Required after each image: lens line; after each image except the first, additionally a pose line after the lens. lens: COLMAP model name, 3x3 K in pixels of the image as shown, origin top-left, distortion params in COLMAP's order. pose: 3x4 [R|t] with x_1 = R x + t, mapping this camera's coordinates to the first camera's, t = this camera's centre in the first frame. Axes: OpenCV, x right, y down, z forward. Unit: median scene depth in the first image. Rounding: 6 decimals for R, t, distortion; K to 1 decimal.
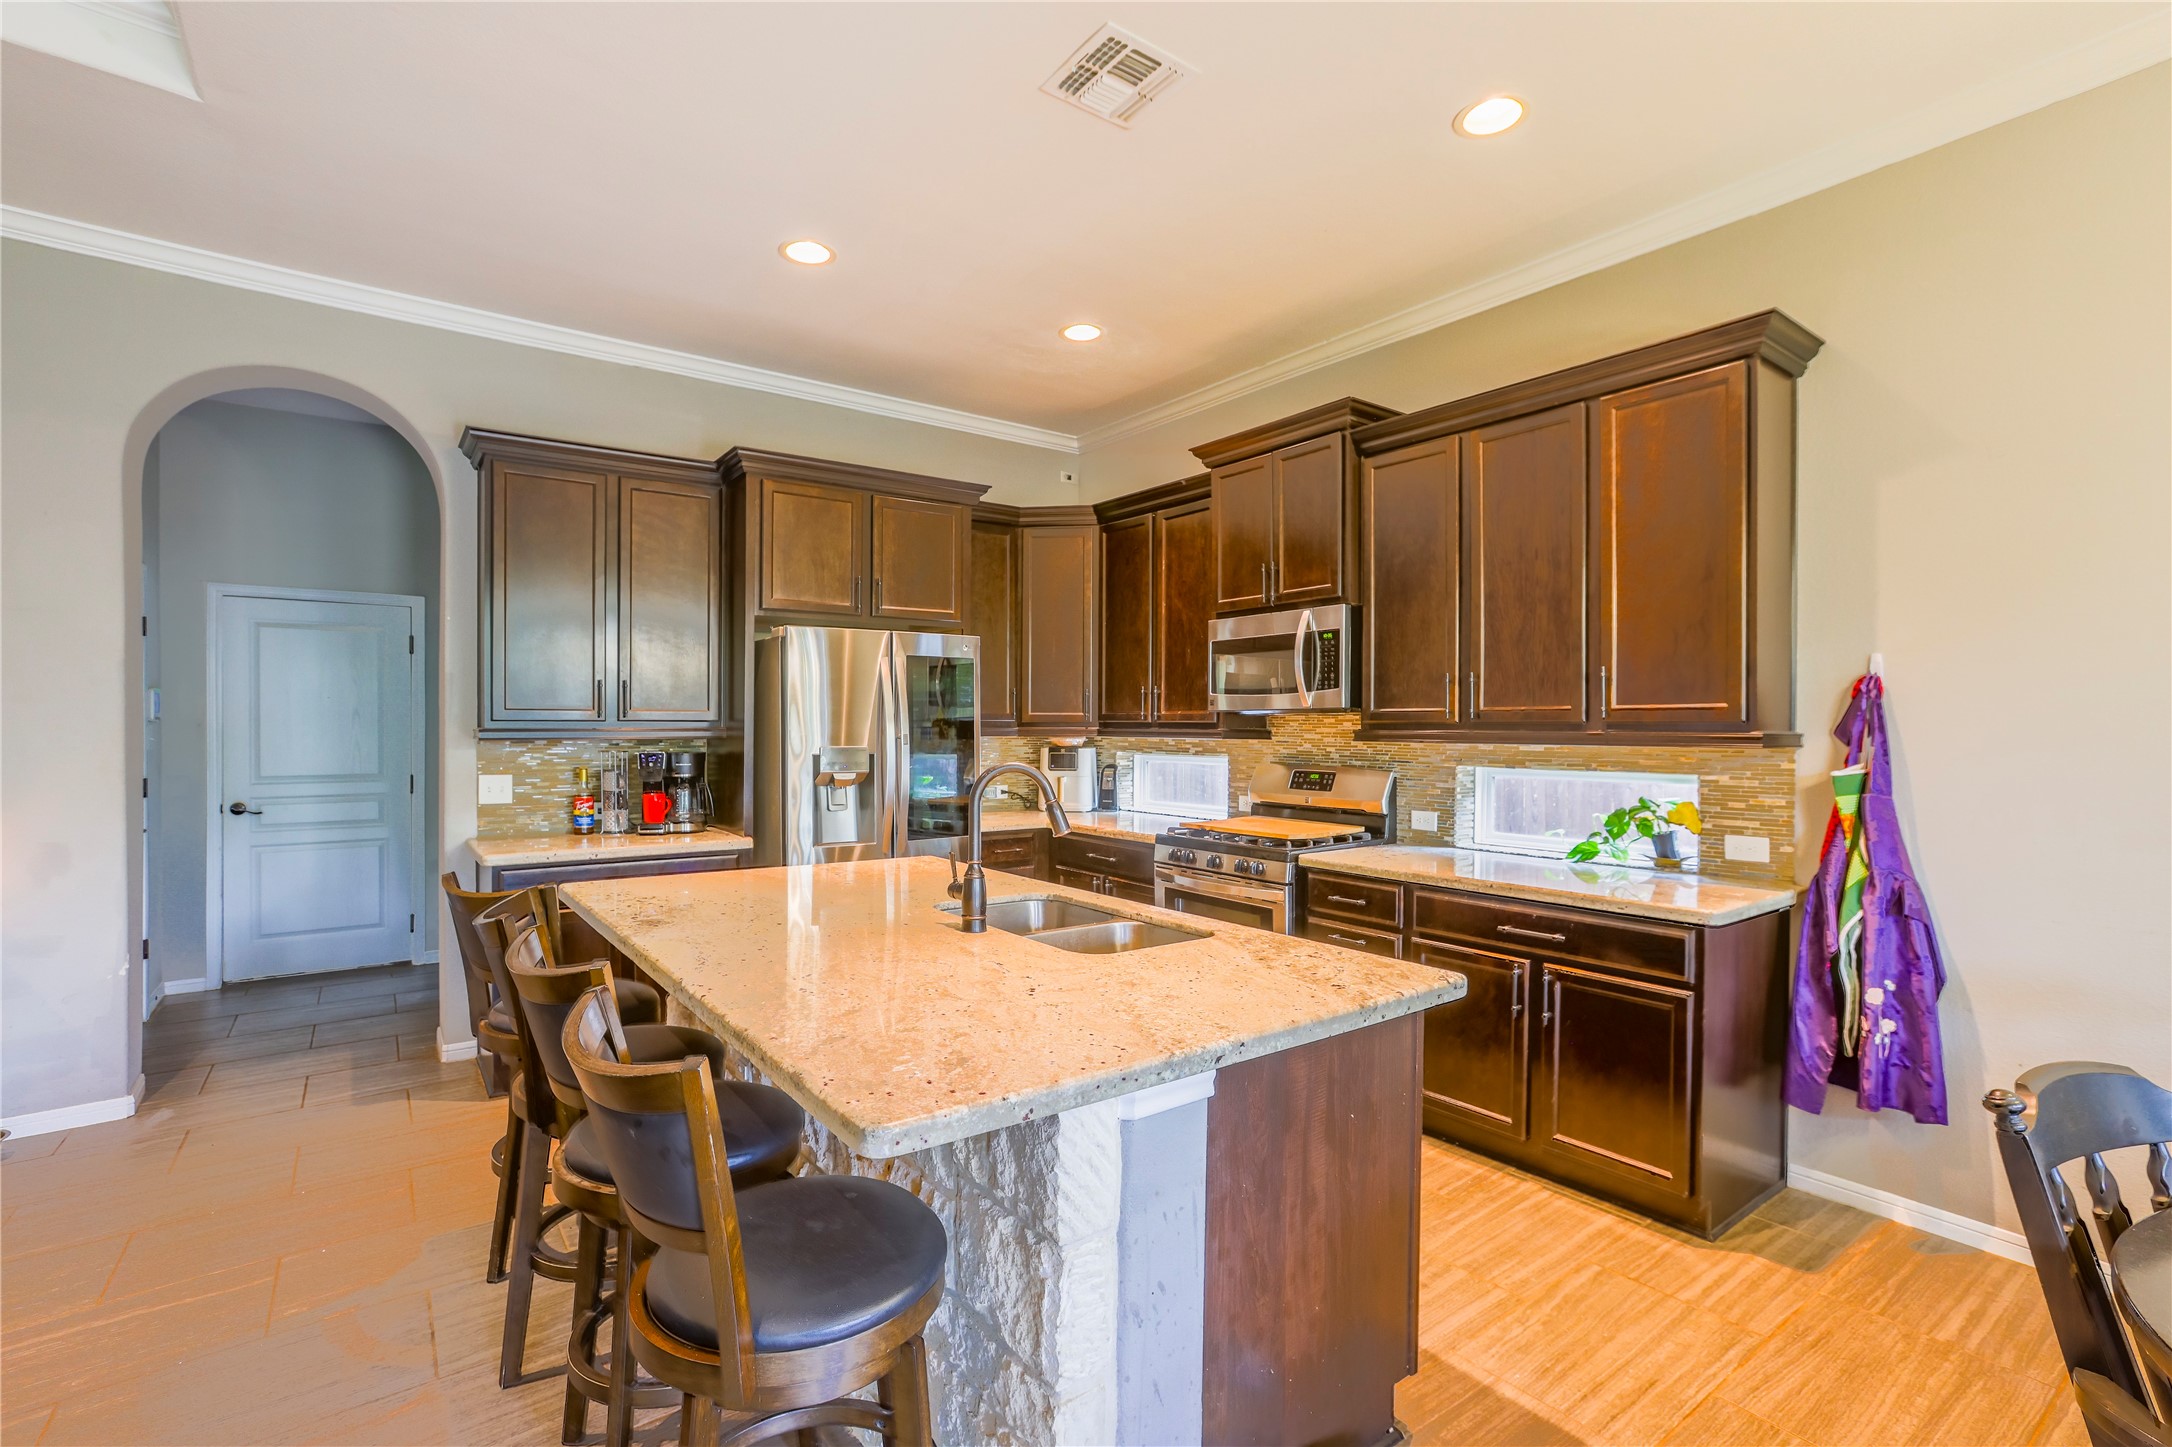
lens RADIAL K [[1010.8, 0, 1091.7], [0, 1010.8, 725.2], [0, 0, 1]] dist [-0.054761, 0.020102]
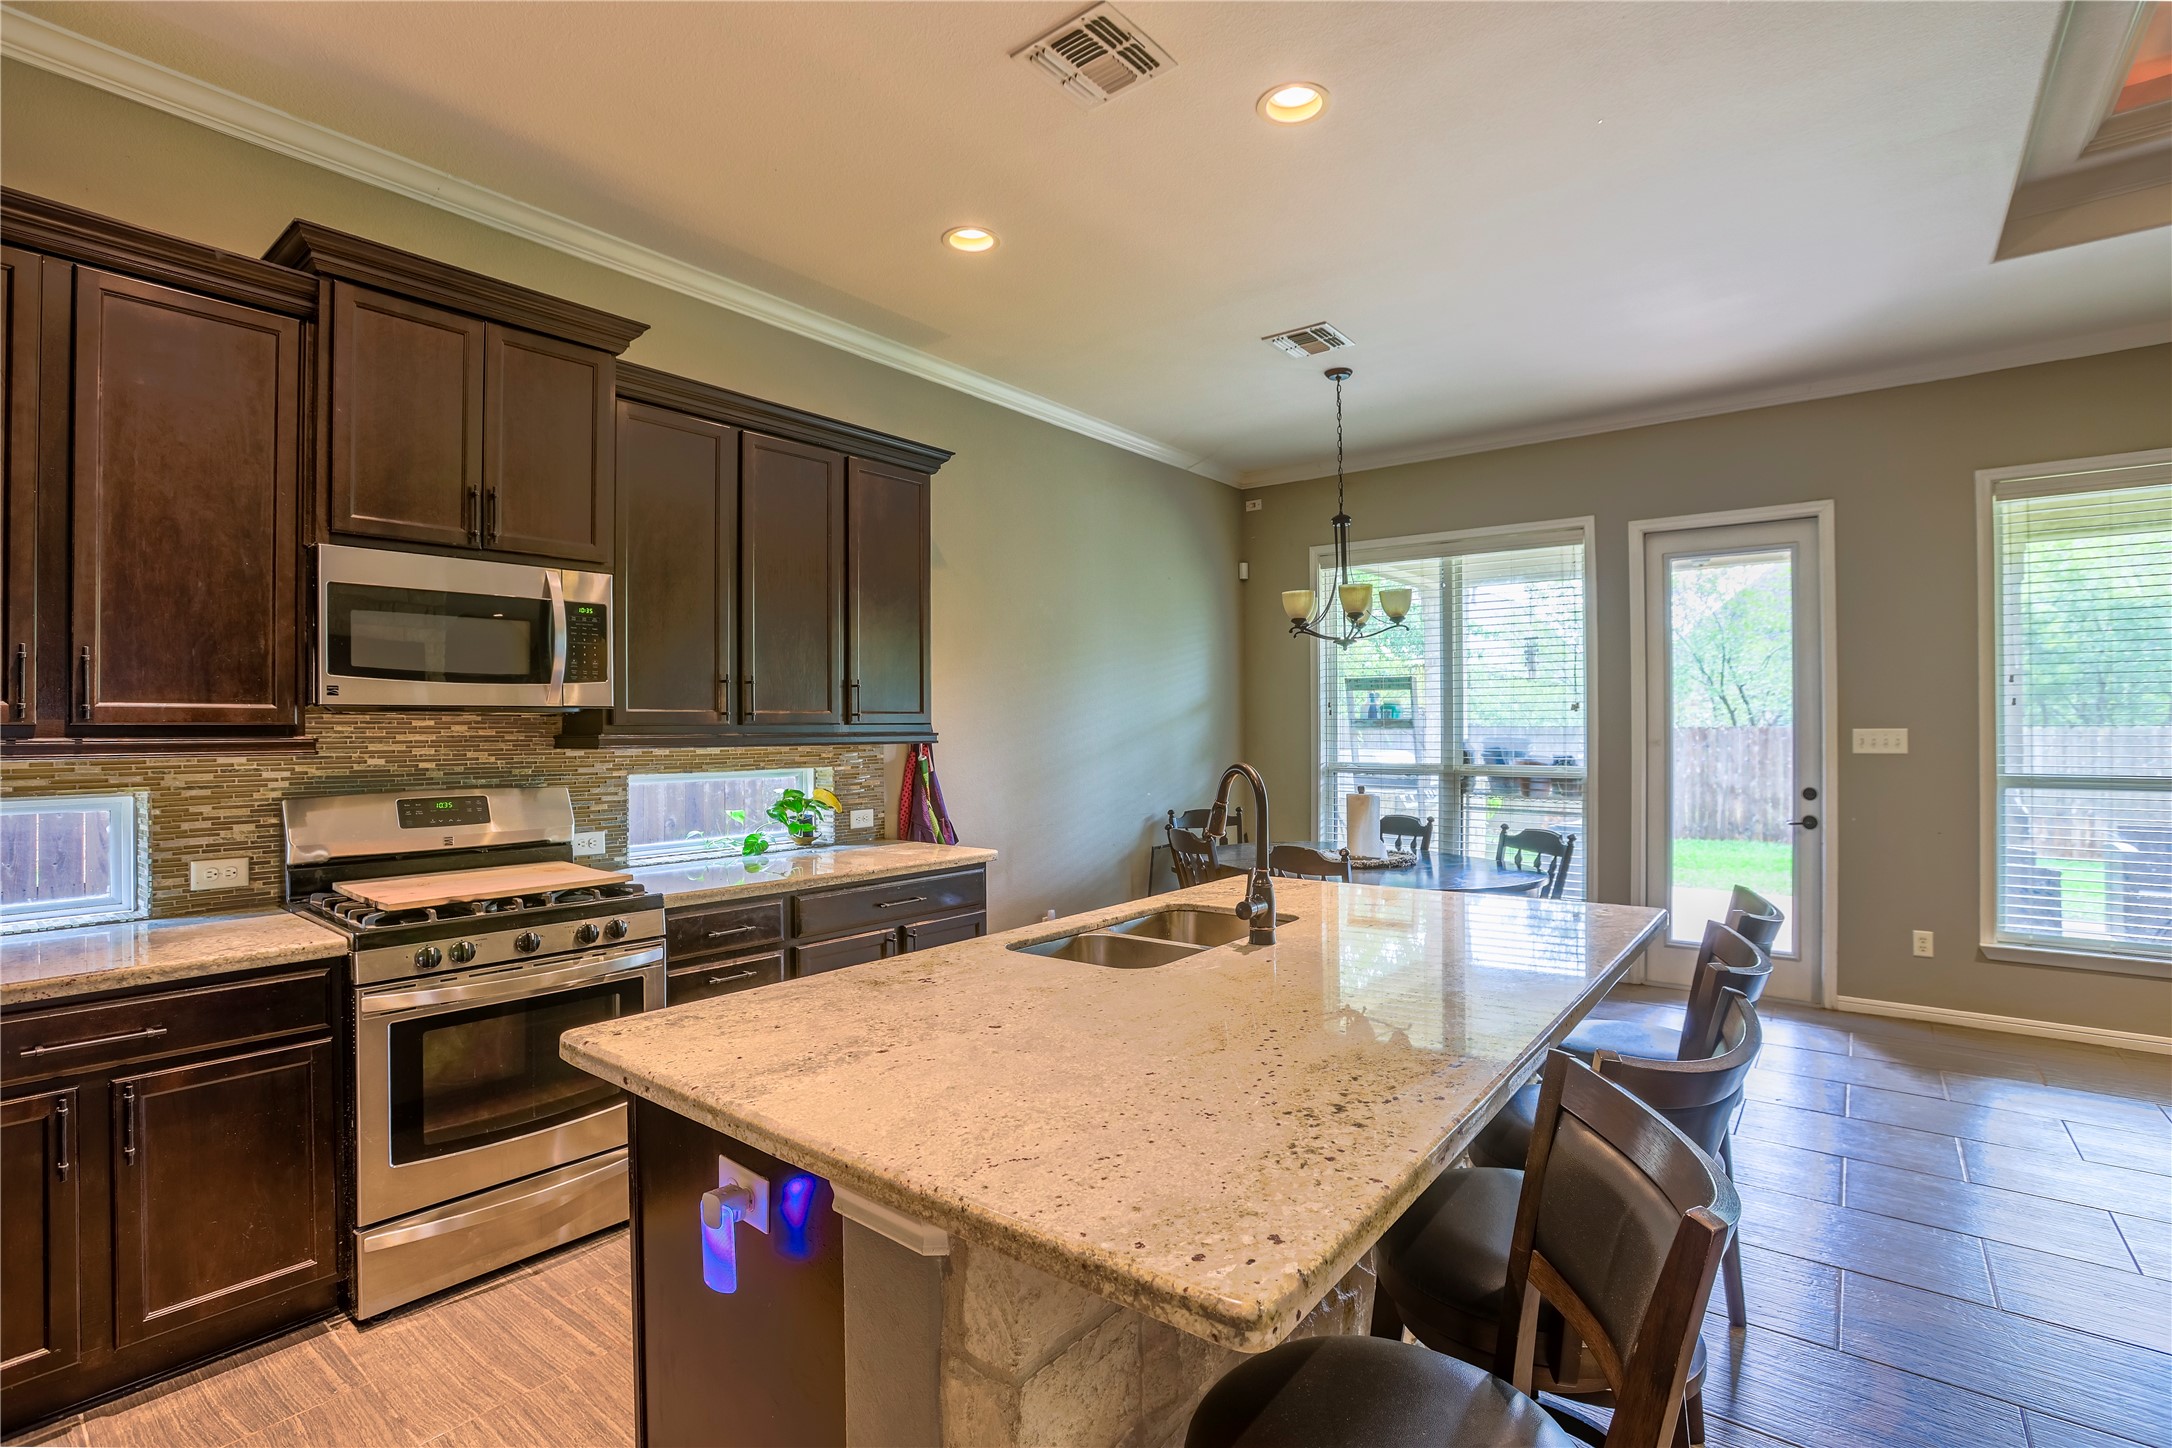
lens RADIAL K [[1010.8, 0, 1099.6], [0, 1010.8, 726.4], [0, 0, 1]] dist [-0.054761, 0.020102]
pose [[-0.266121, 0.001887, 0.963938, -0.602825], [0.005564, 0.999984, -0.000422, 0.000560], [-0.963924, 0.005252, -0.266127, 0.838202]]
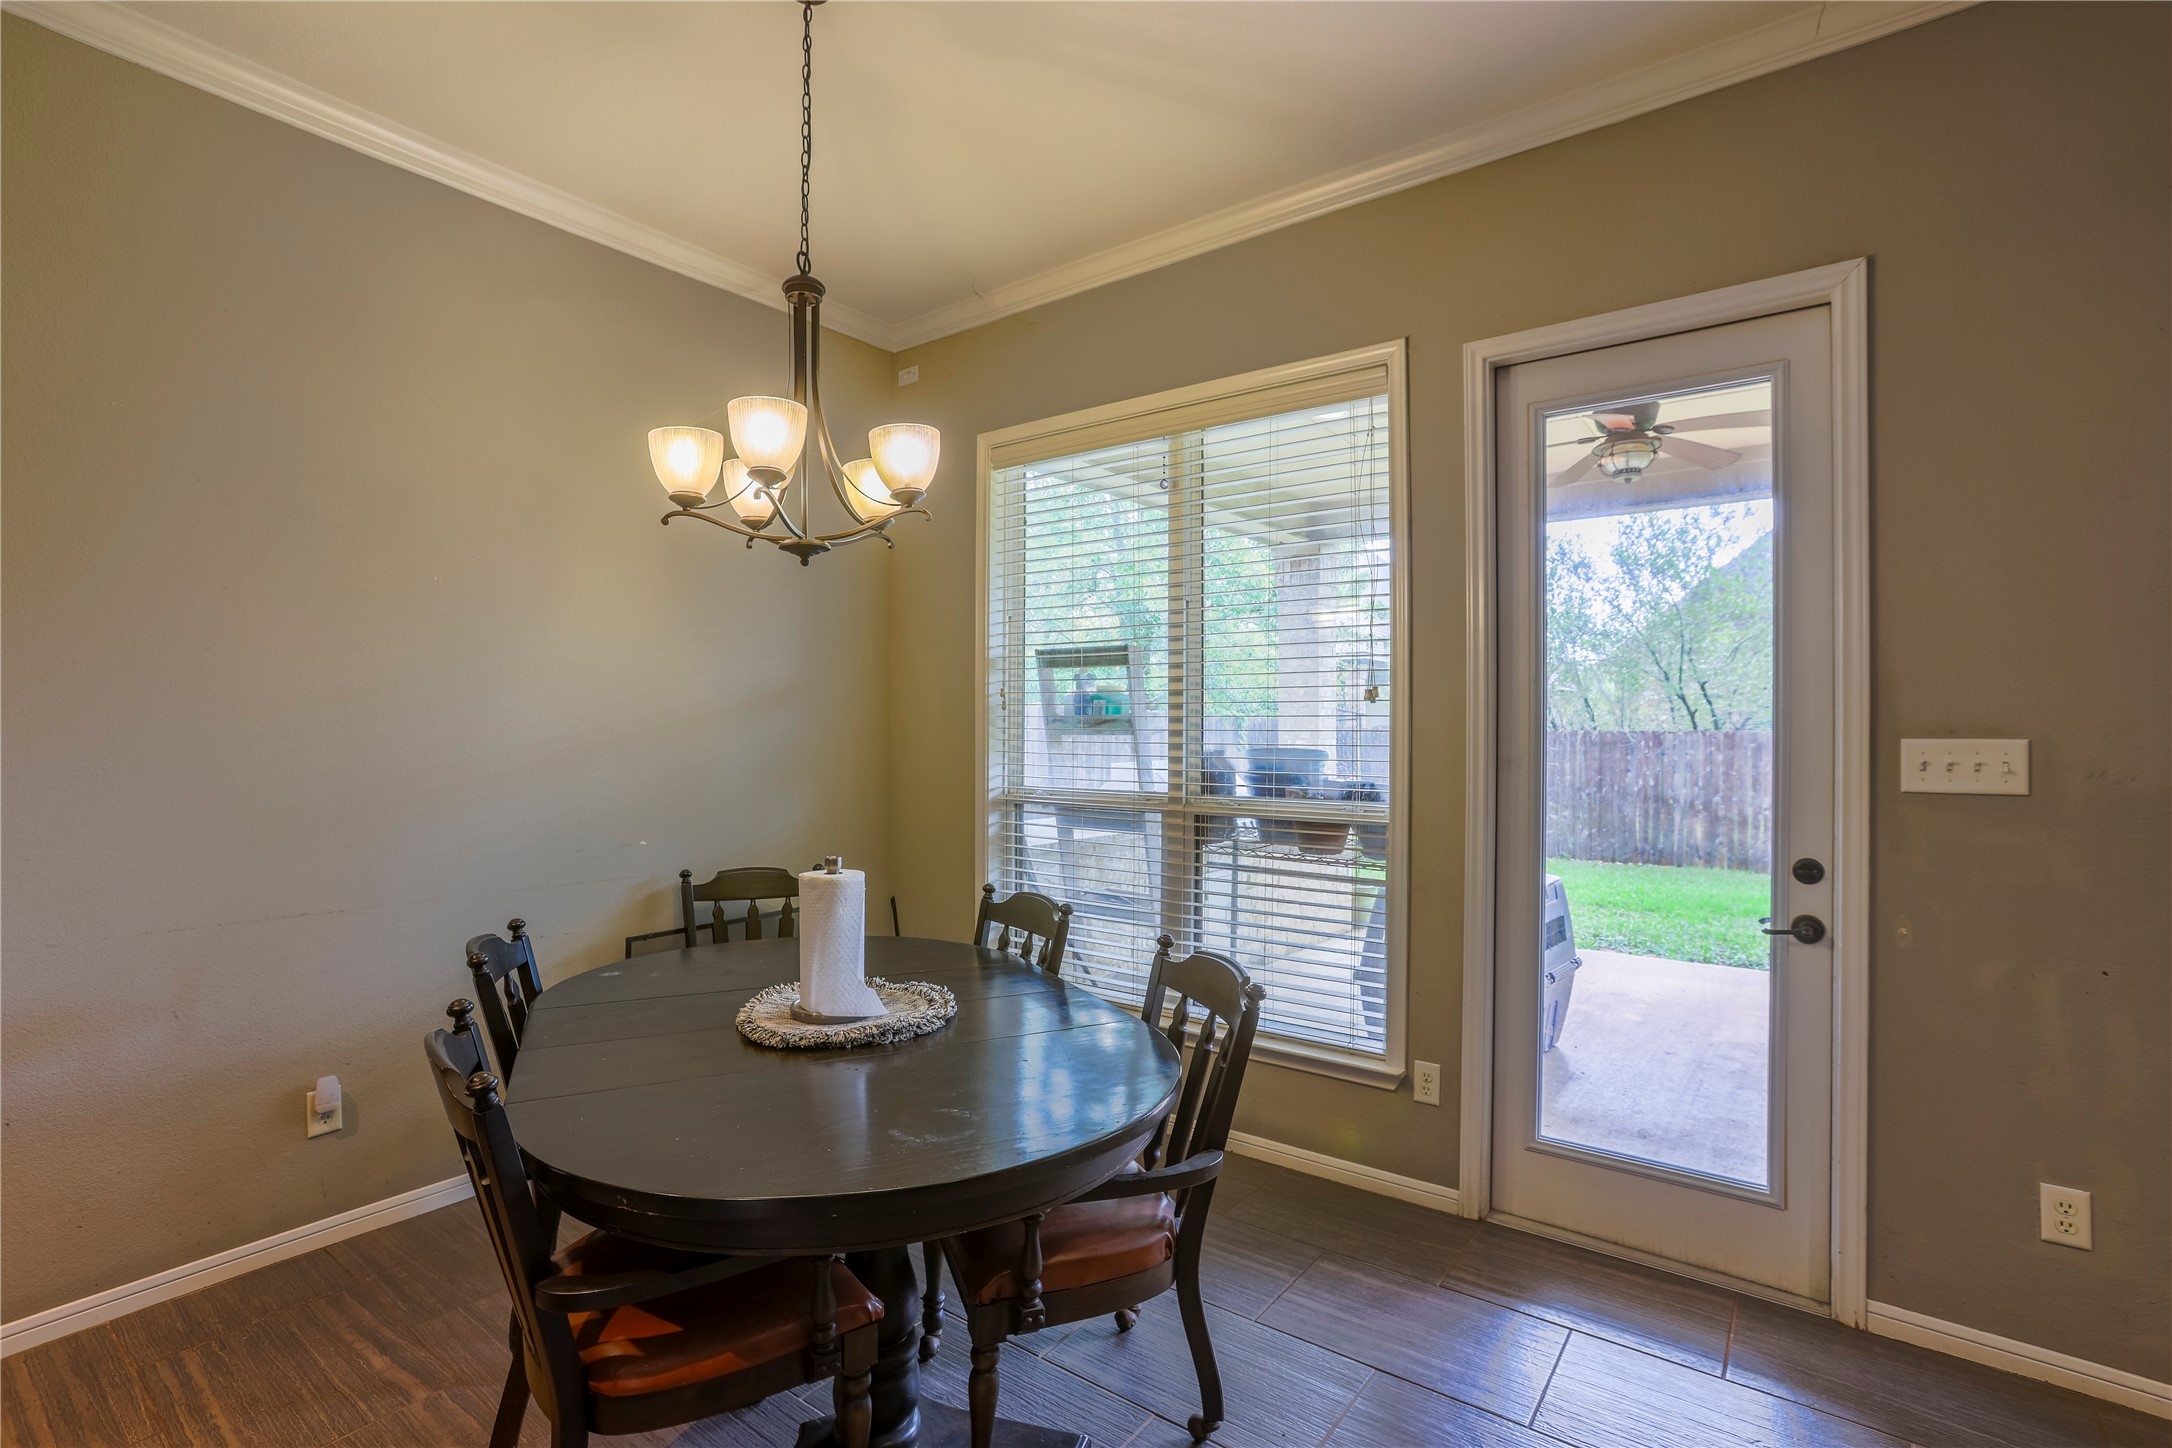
lens RADIAL K [[1010.8, 0, 1078.6], [0, 1010.8, 729.4], [0, 0, 1]] dist [-0.054761, 0.020102]
pose [[-0.273207, -0.001171, 0.961955, -0.095693], [0.001155, 0.999998, 0.001546, 0.001694], [-0.961955, 0.001533, -0.273205, 0.235225]]
